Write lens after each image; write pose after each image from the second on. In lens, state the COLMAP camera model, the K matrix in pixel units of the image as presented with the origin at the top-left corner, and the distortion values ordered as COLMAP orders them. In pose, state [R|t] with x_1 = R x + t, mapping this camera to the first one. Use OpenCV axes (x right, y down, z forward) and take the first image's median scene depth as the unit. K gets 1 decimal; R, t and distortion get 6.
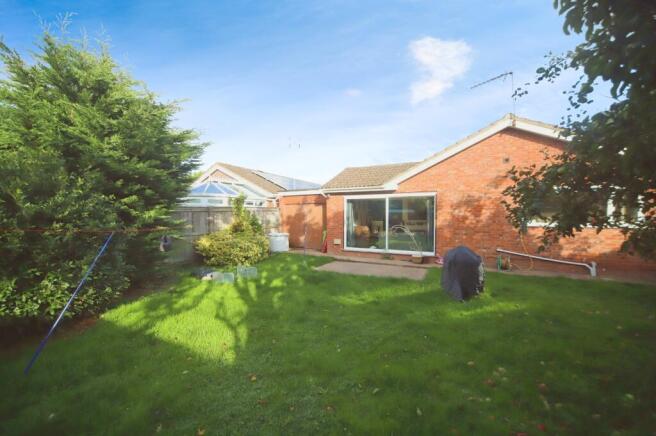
lens RADIAL K [[265.1, 0, 328.1], [0, 265.1, 219.8], [0, 0, 1]] dist [-0.000341, 0.000026]
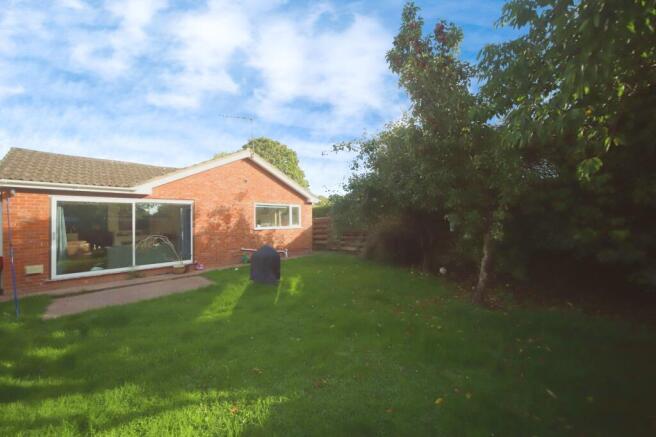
lens RADIAL K [[251.4, 0, 329.0], [0, 251.4, 217.1], [0, 0, 1]] dist [0.002536, 0.000134]
pose [[0.278595, 0.007444, 0.960380, -0.390632], [0.033623, 0.999281, -0.017499, -0.006002], [-0.959820, 0.037167, 0.278144, 0.220975]]
